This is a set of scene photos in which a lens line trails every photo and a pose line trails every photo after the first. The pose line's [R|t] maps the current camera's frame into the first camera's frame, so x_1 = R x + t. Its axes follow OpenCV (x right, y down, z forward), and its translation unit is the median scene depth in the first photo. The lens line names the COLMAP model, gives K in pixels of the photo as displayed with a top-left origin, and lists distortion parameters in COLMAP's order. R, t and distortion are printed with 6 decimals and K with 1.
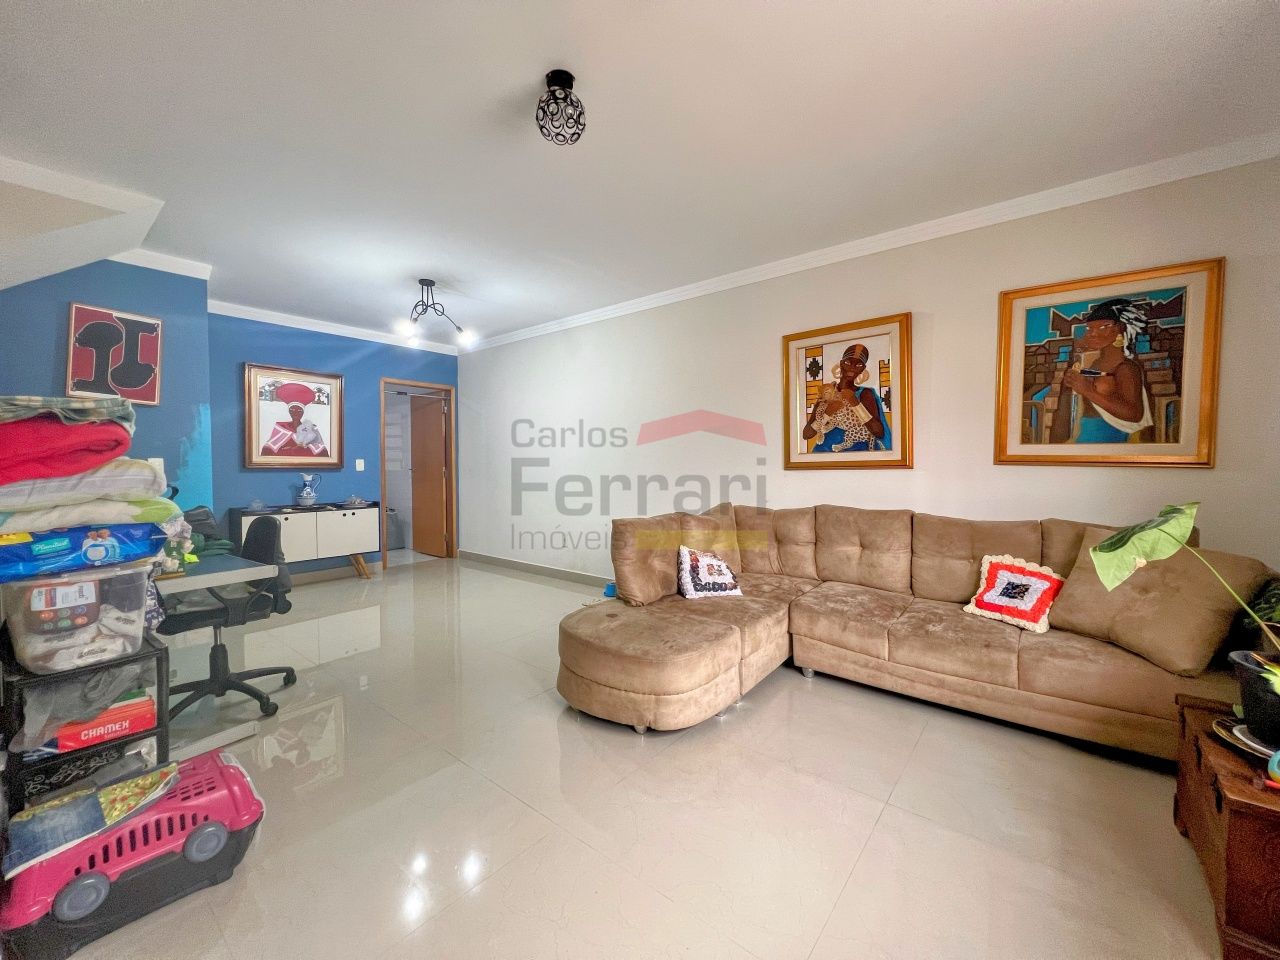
lens RADIAL K [[512.6, 0, 636.5], [0, 512.6, 477.2], [0, 0, 1]] dist [-0.001571, 0.000510]
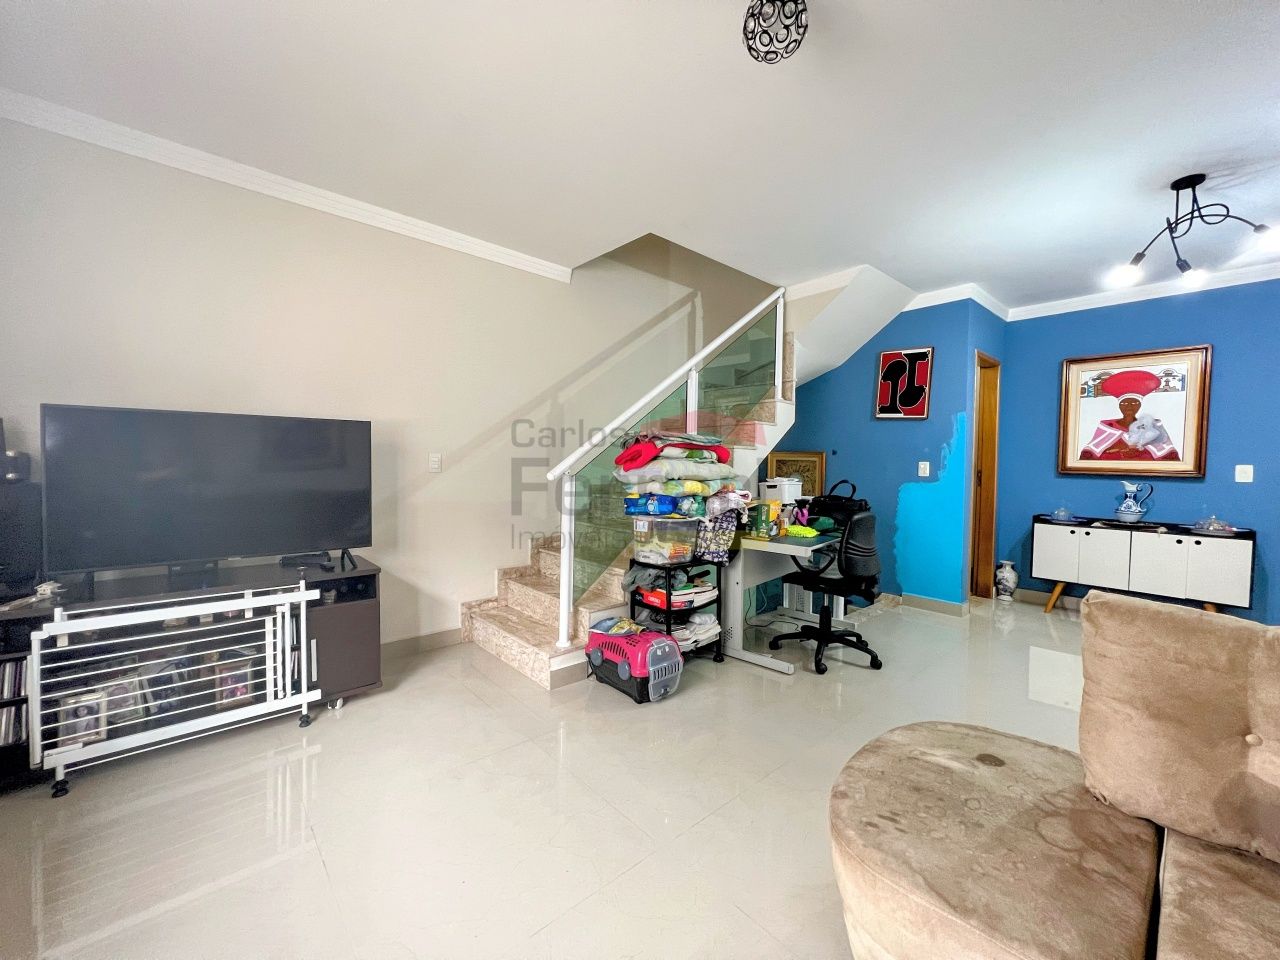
lens RADIAL K [[512.6, 0, 636.5], [0, 512.6, 477.2], [0, 0, 1]] dist [-0.001571, 0.000510]
pose [[-0.157919, 0.026881, -0.987086, 0.360945], [-0.041506, 0.998565, 0.033834, -0.013475], [0.986579, 0.046313, -0.156577, 0.501117]]
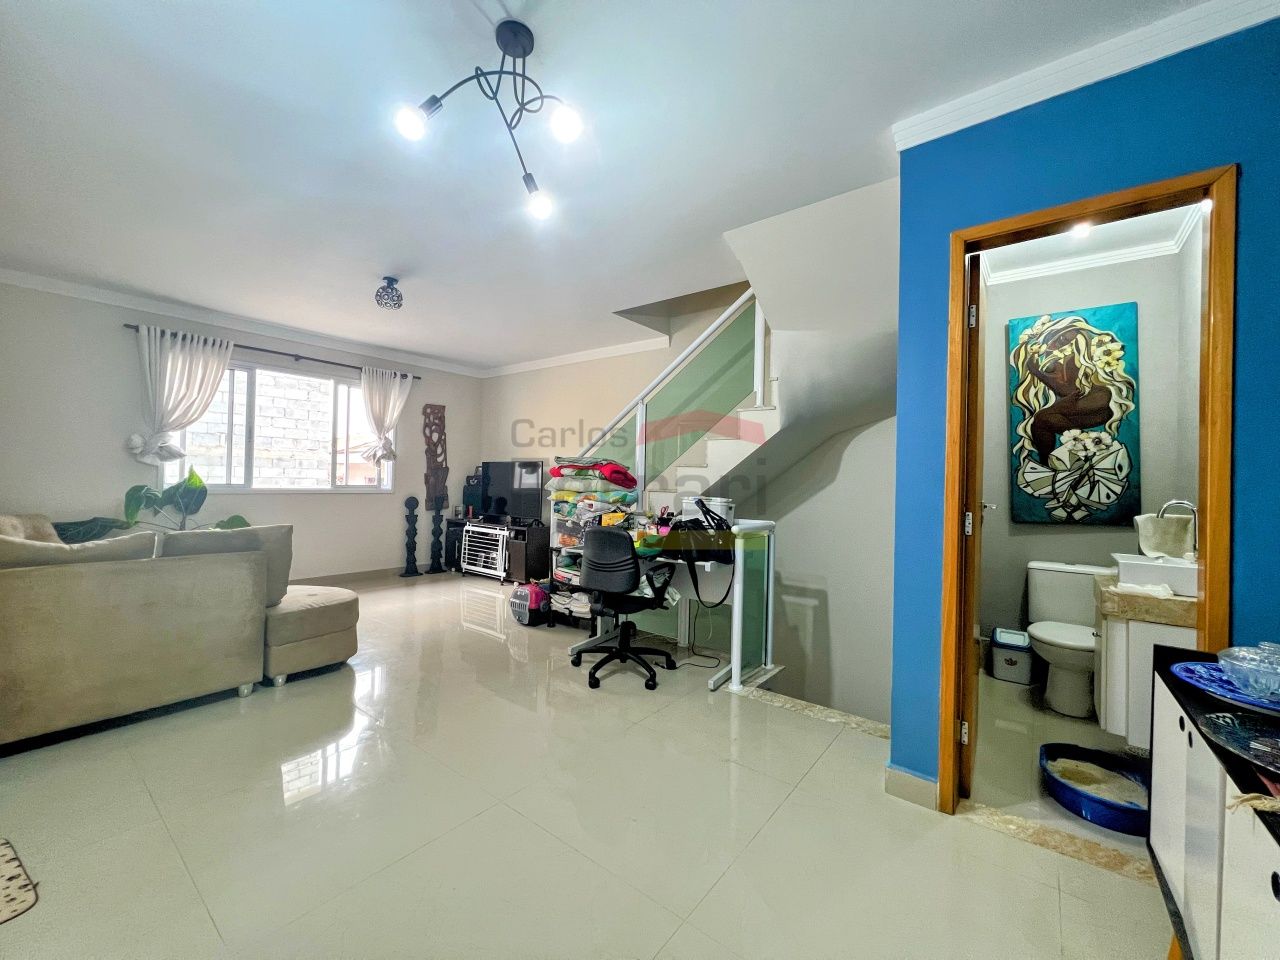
lens RADIAL K [[512.6, 0, 636.5], [0, 512.6, 477.2], [0, 0, 1]] dist [-0.001571, 0.000510]
pose [[-0.999520, -0.022608, -0.021201, -0.561875], [-0.023099, 0.999463, 0.023235, -0.045206], [0.020664, 0.023714, -0.999505, 1.581051]]
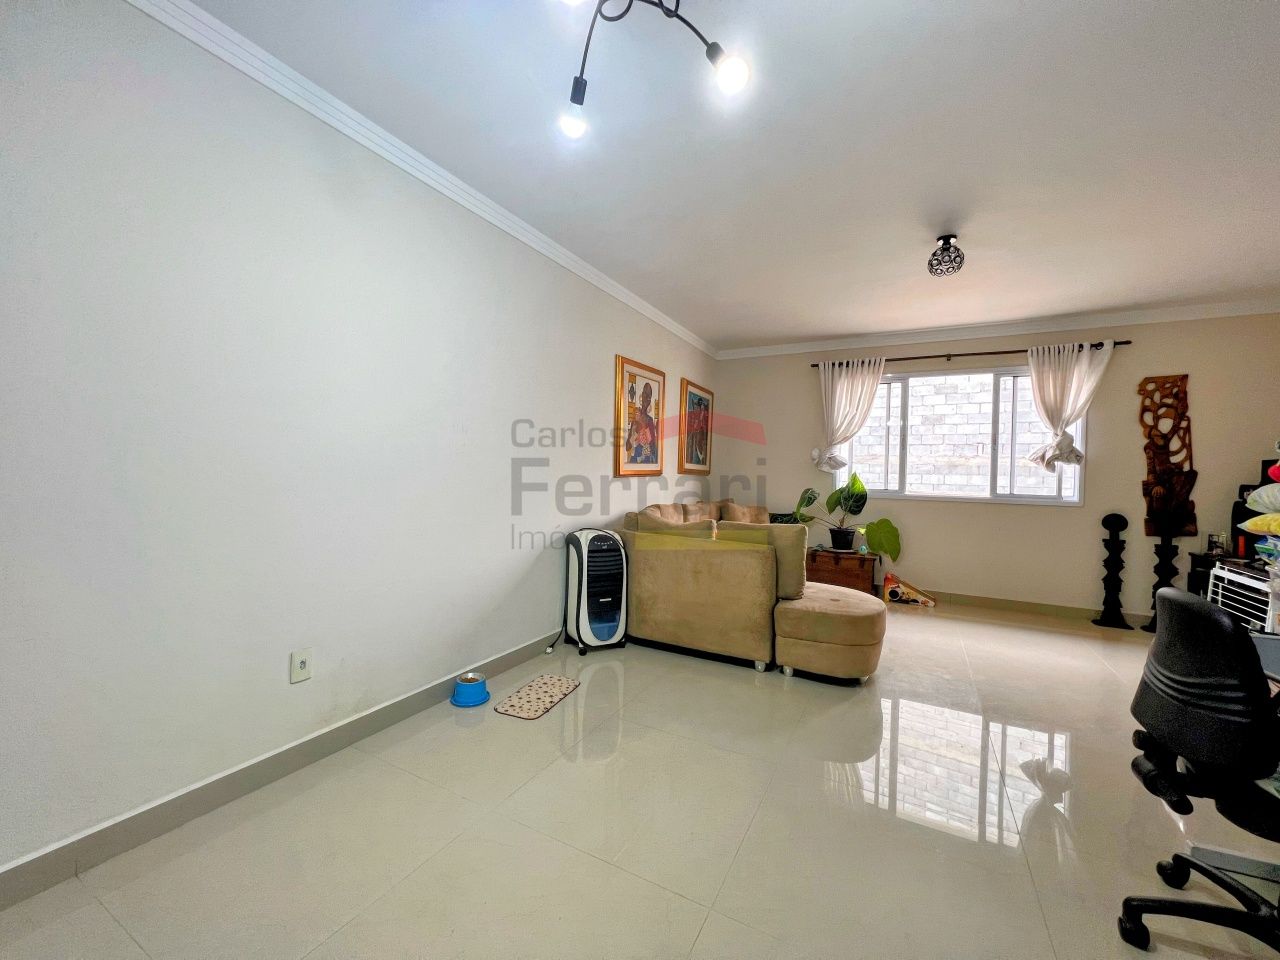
lens RADIAL K [[512.6, 0, 636.5], [0, 512.6, 477.2], [0, 0, 1]] dist [-0.001571, 0.000510]
pose [[-0.195920, -0.014334, 0.980515, -0.806168], [0.004712, 0.999868, 0.015558, -0.032355], [-0.980609, 0.007668, -0.195827, 1.193978]]
